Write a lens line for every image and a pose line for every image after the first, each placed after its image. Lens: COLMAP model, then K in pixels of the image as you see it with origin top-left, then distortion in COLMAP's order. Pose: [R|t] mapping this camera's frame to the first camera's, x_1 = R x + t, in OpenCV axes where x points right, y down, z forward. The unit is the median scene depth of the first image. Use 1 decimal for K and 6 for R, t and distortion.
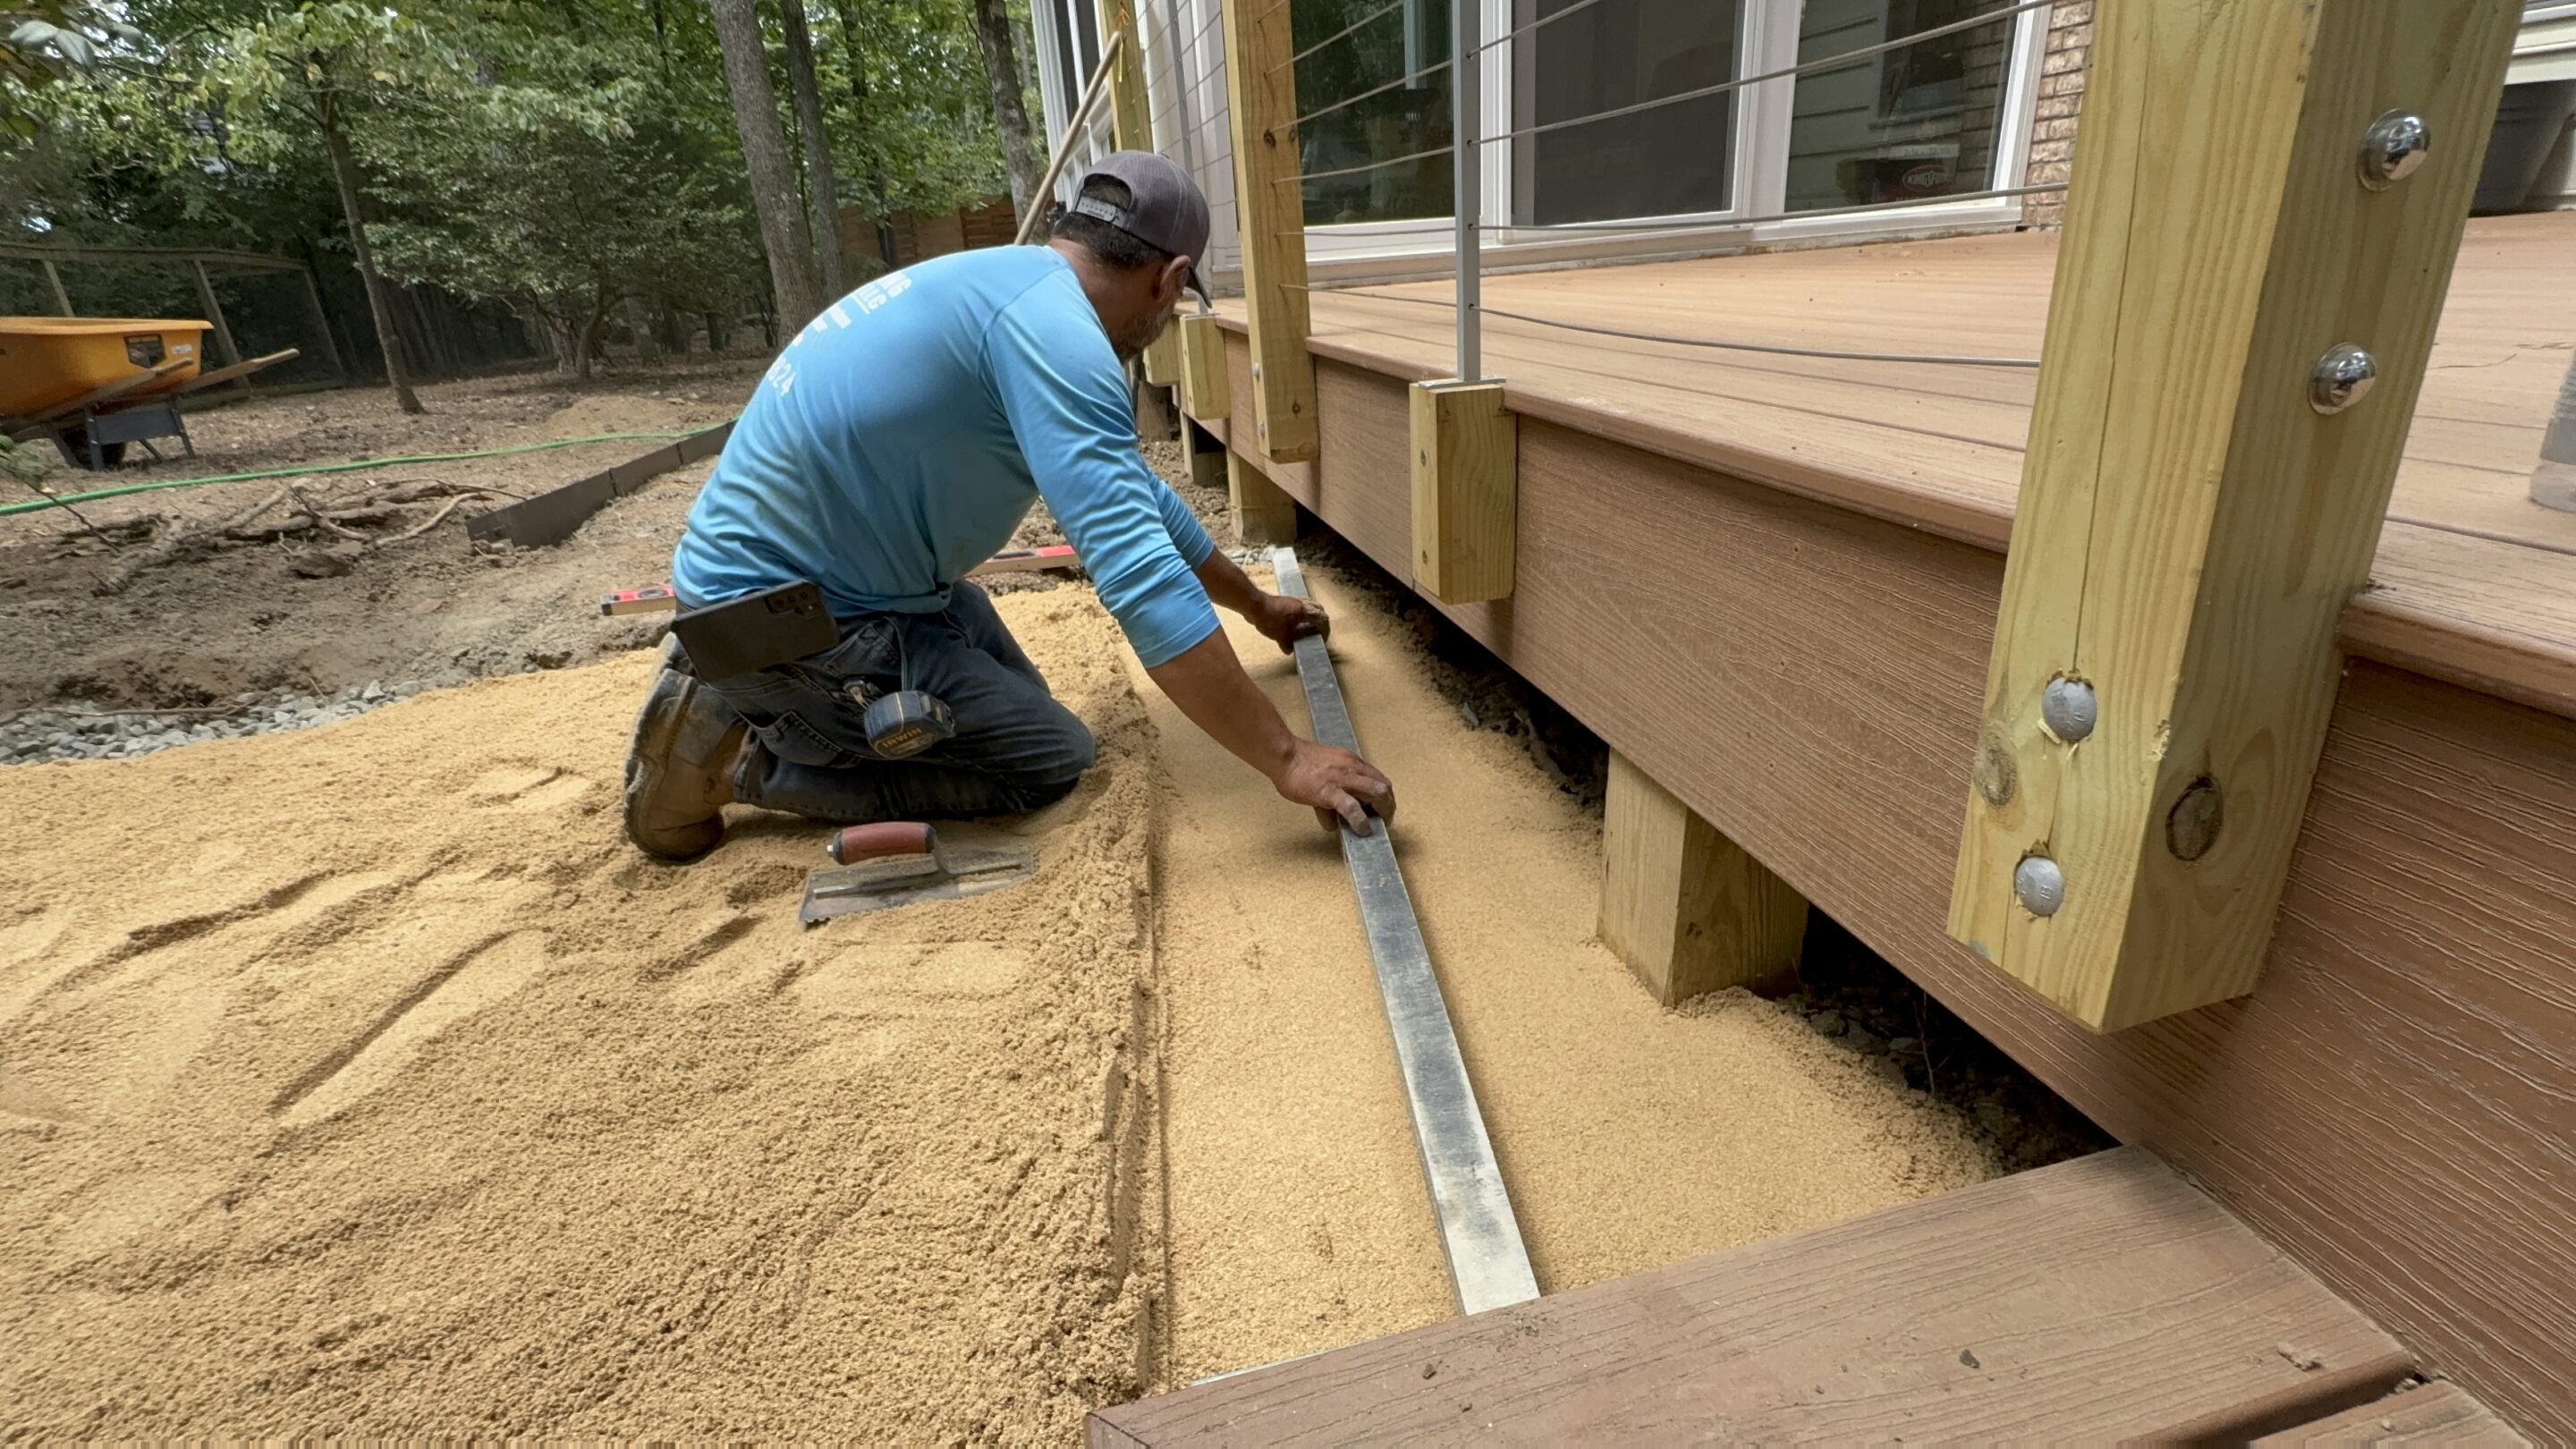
lens RADIAL K [[1209.7, 0, 1294.6], [0, 1209.7, 720.0], [0, 0, 1]] dist [0.000150, 0.000051]
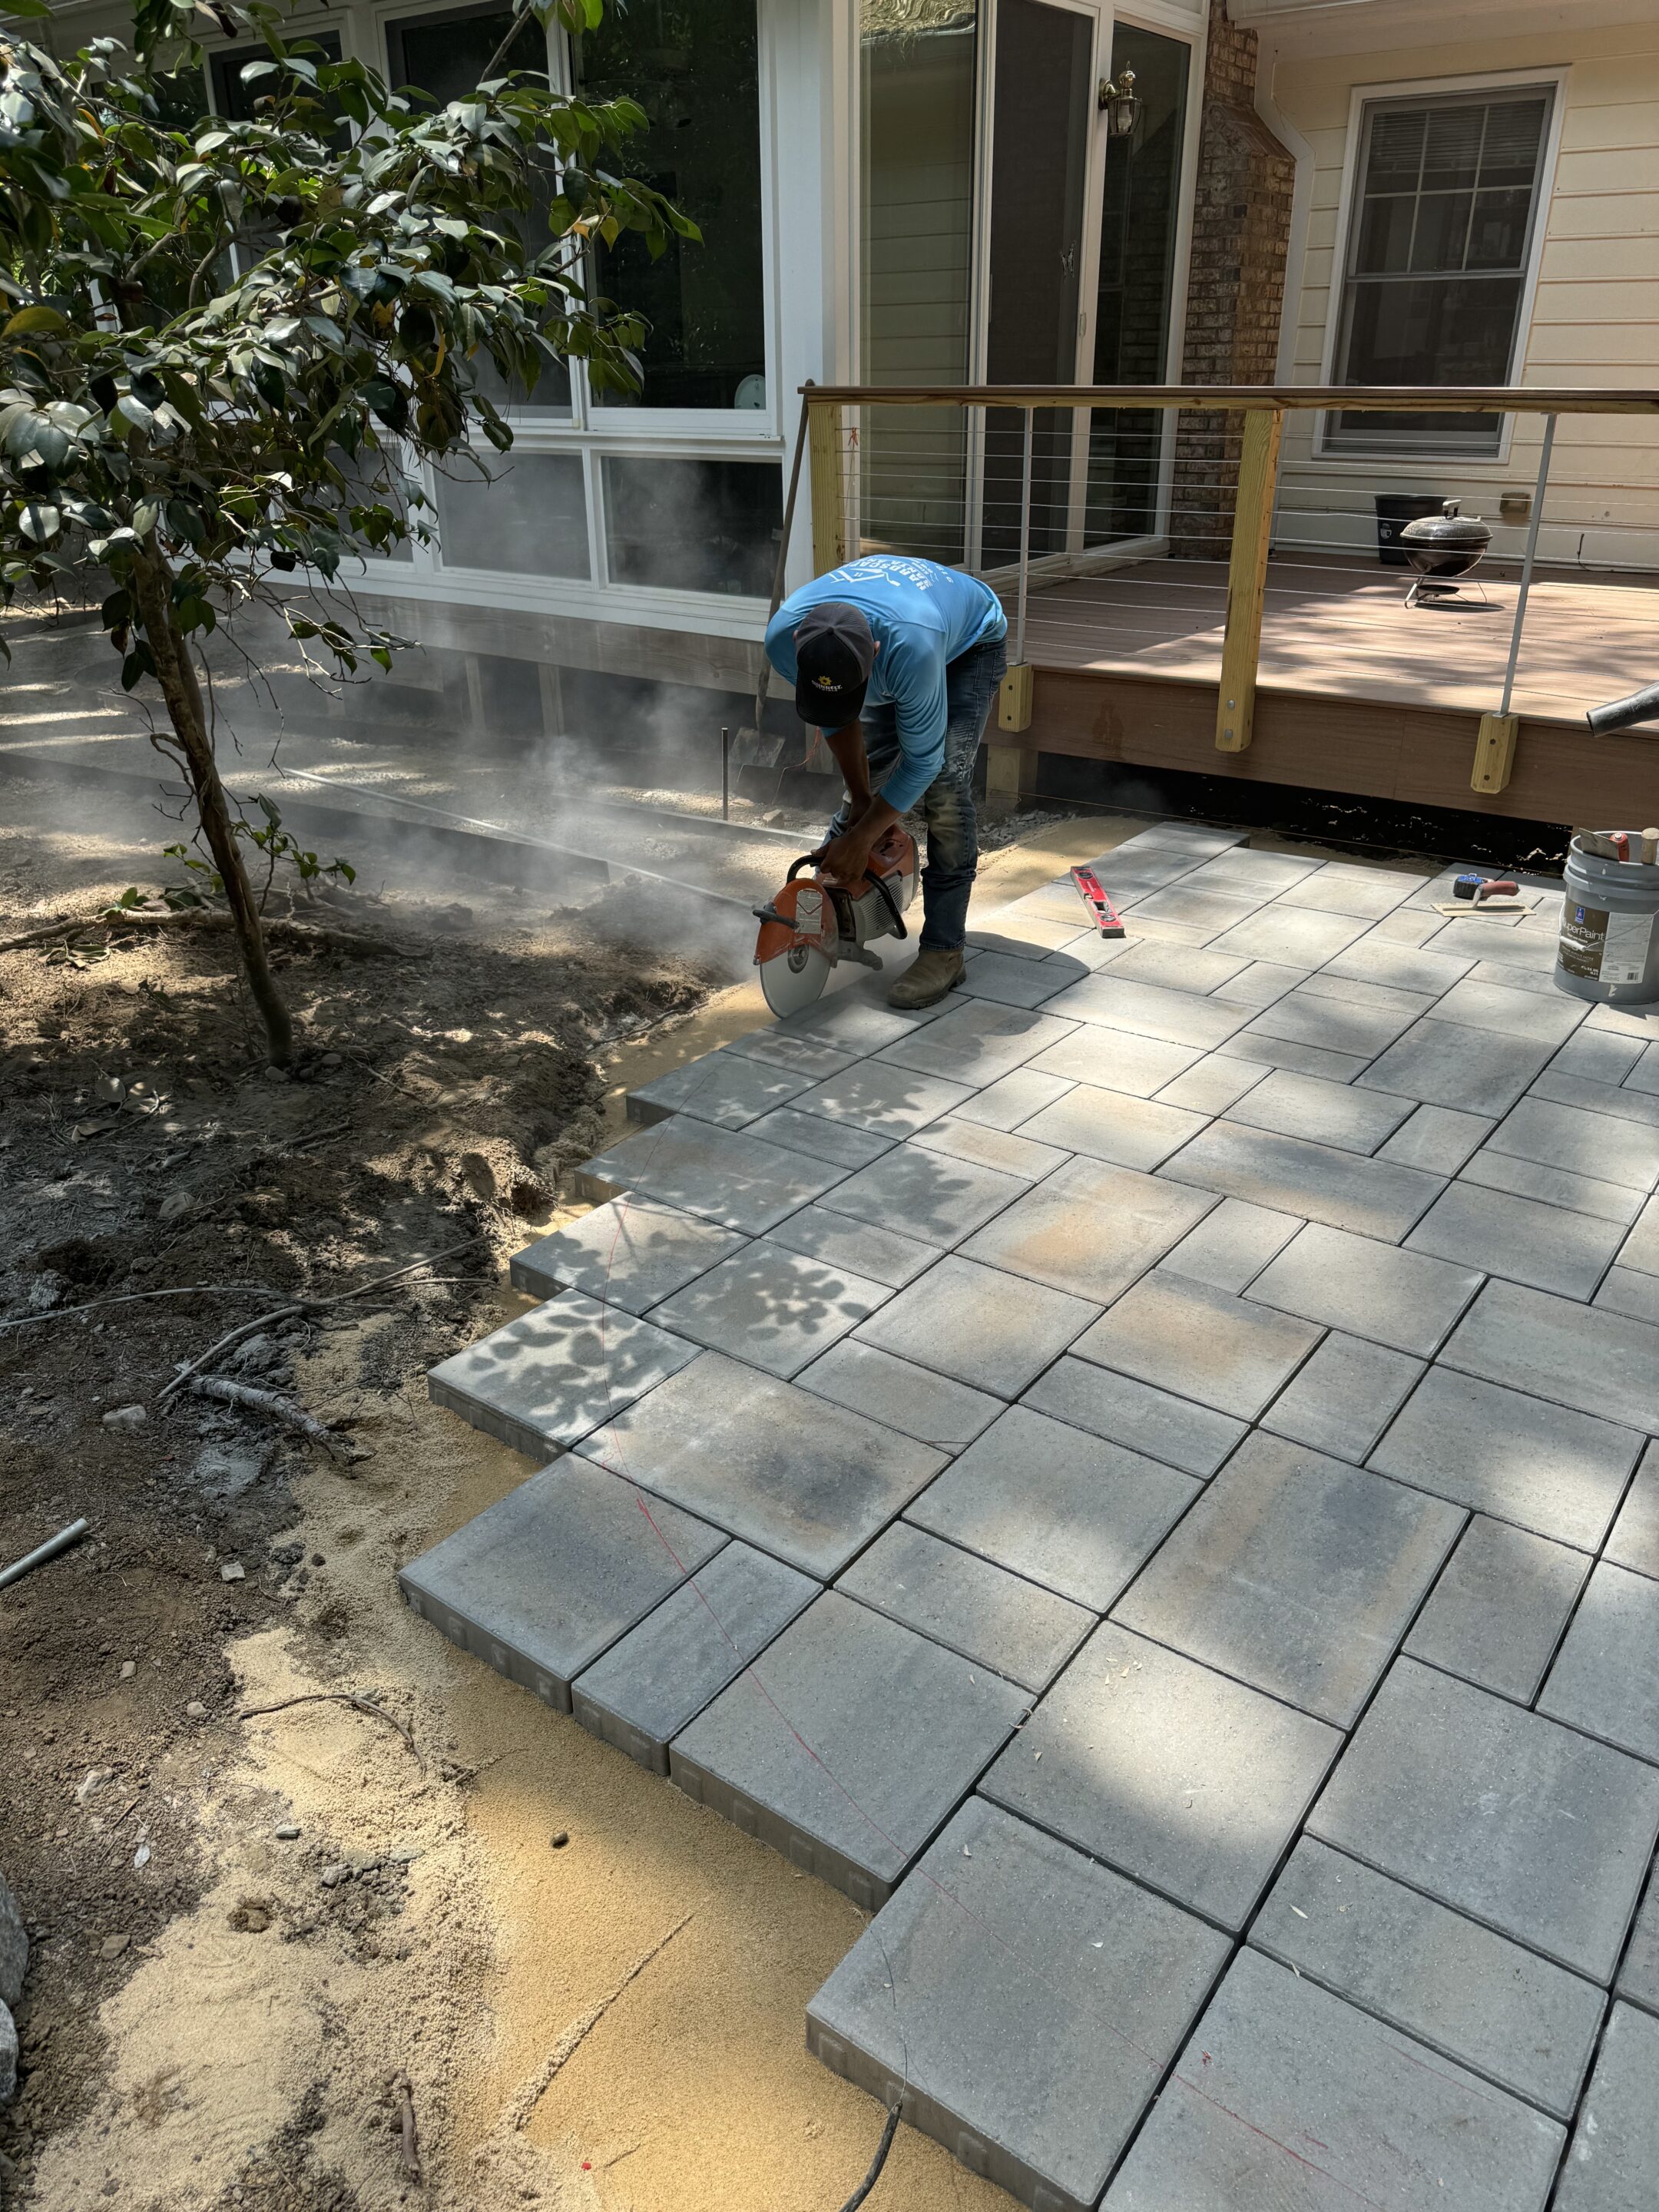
lens RADIAL K [[1558.1, 0, 860.1], [0, 1558.1, 1104.3], [0, 0, 1]] dist [0.027308, -0.036315]
pose [[0.768608, -0.229554, 0.597116, -0.428170], [0.205526, 0.972526, 0.109323, -0.012264], [-0.605806, 0.038696, 0.794671, -0.123932]]
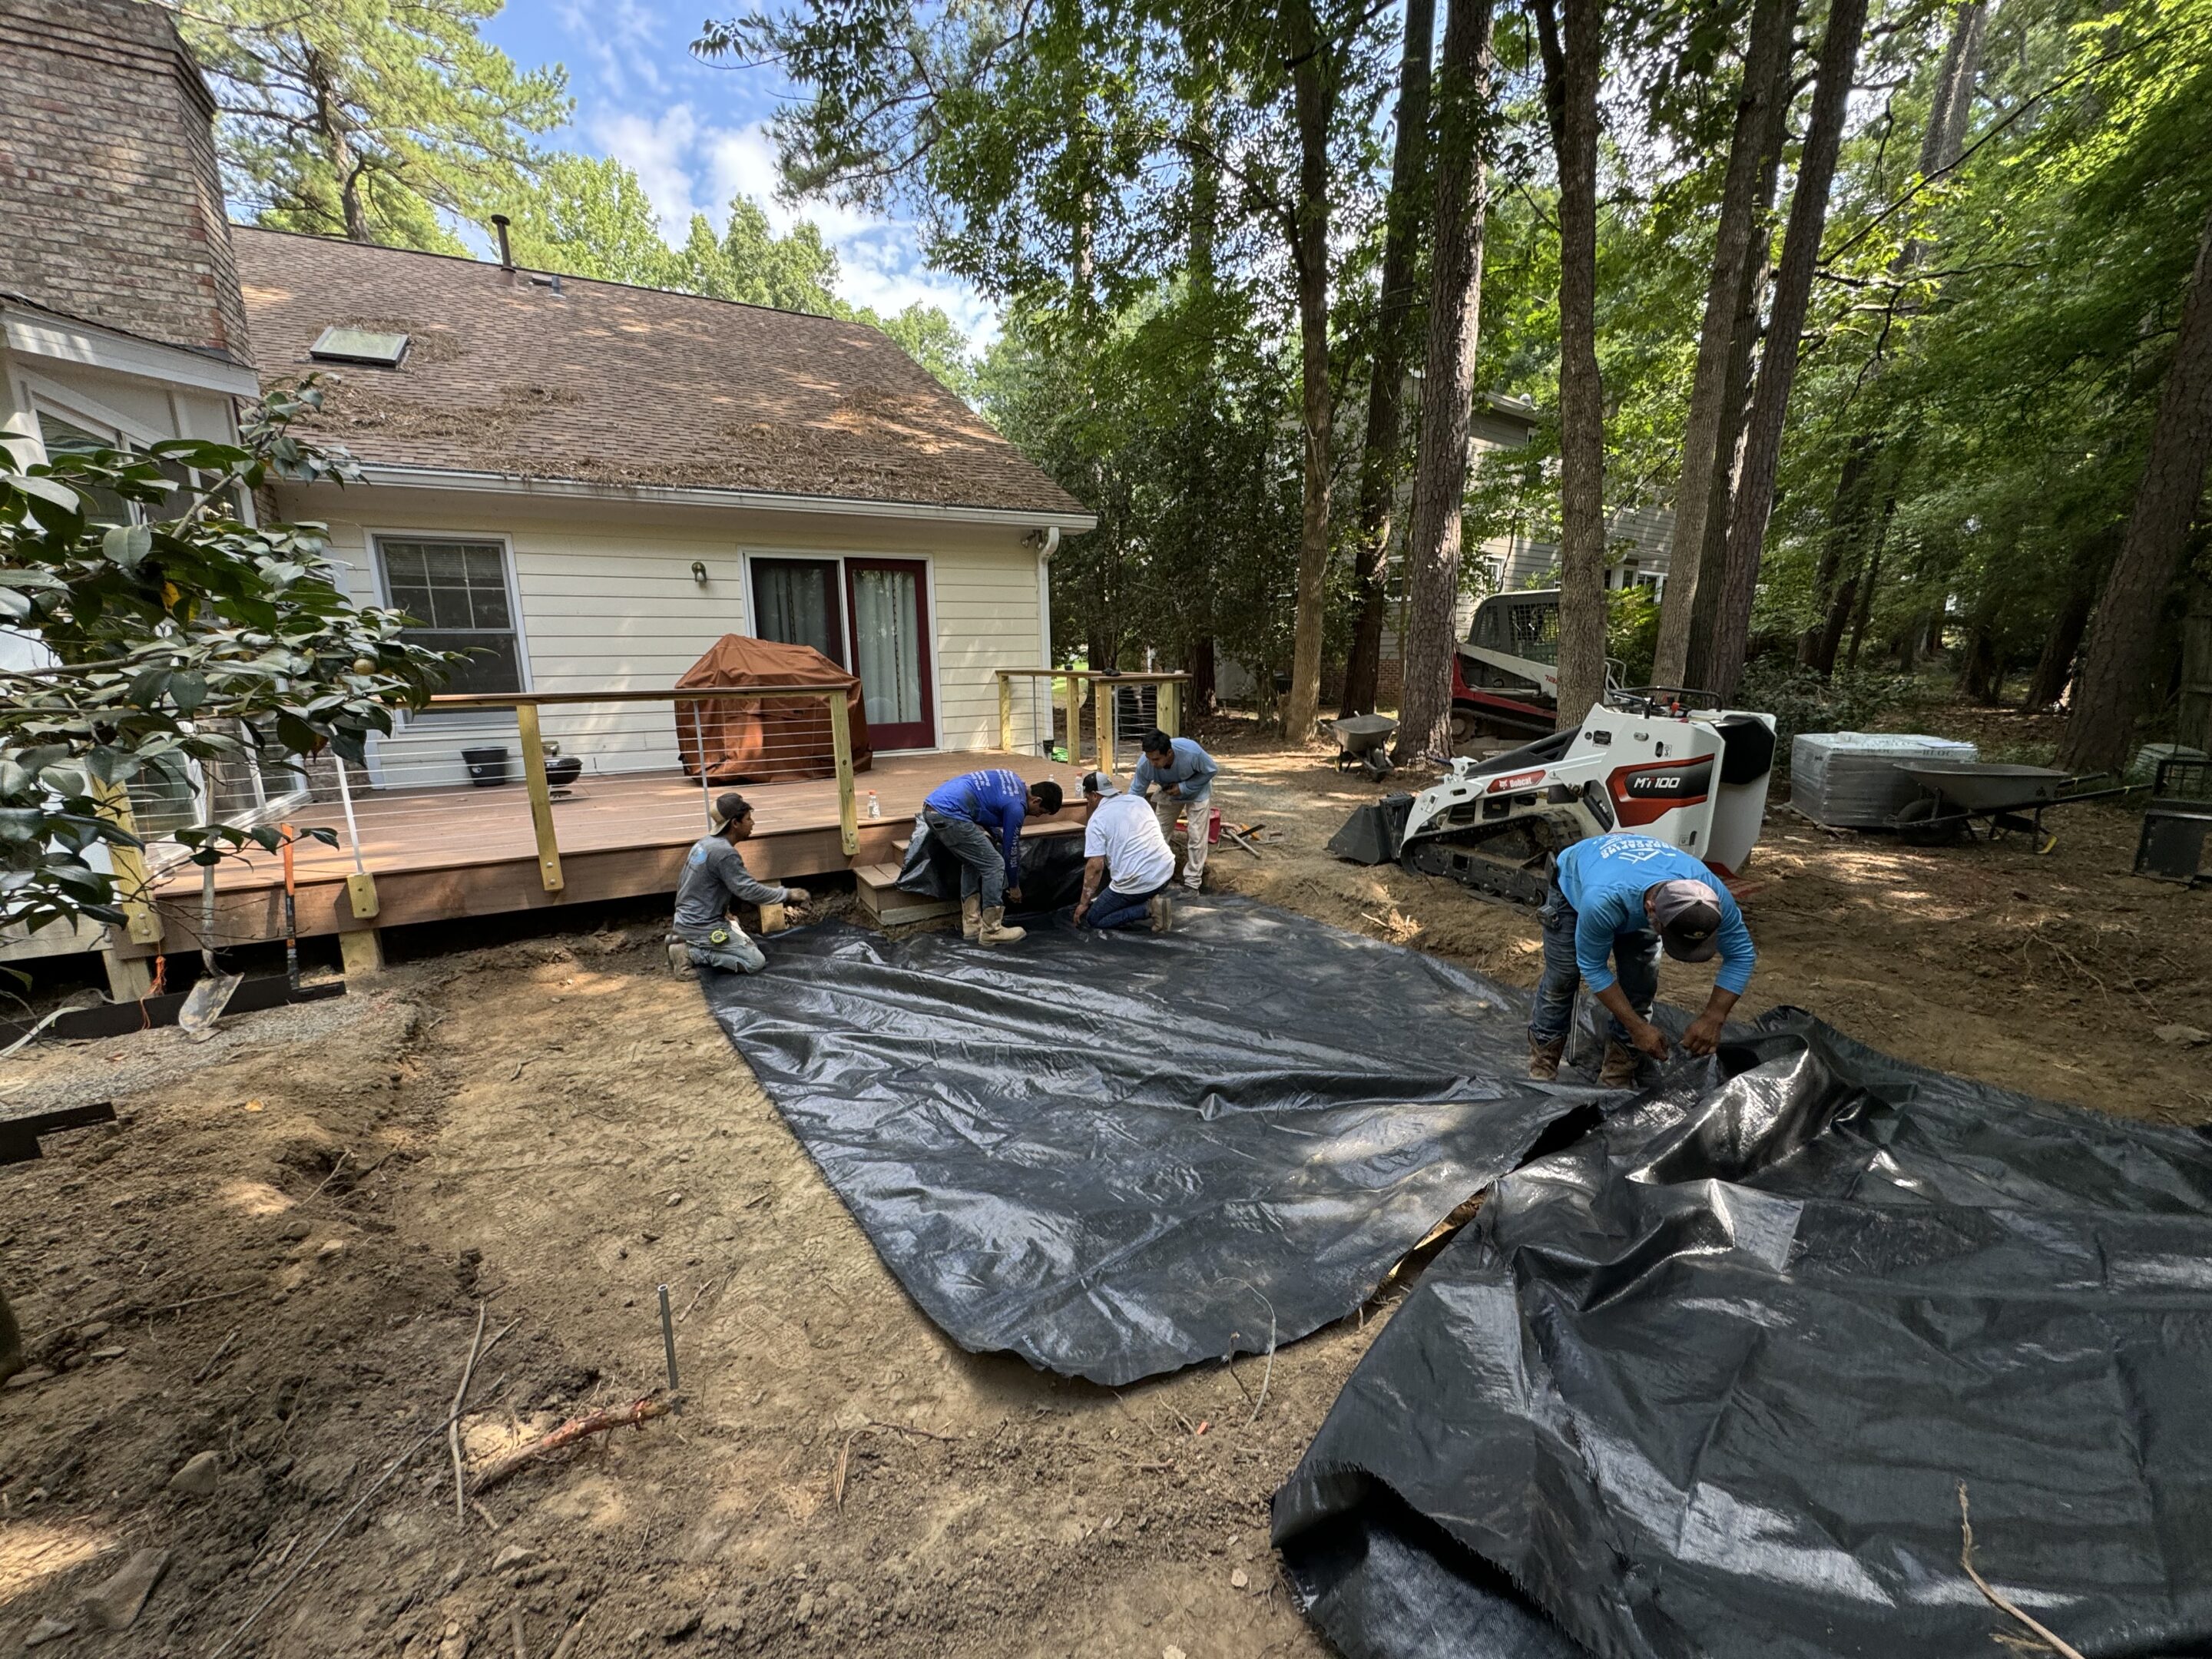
lens RADIAL K [[878.0, 0, 1113.3], [0, 878.0, 828.7], [0, 0, 1]] dist [-0.004230, 0.000158]
pose [[-0.252547, -0.131648, 0.958587, -0.541396], [0.384468, 0.895481, 0.224273, -0.064547], [-0.887921, 0.425186, -0.175537, 0.000274]]
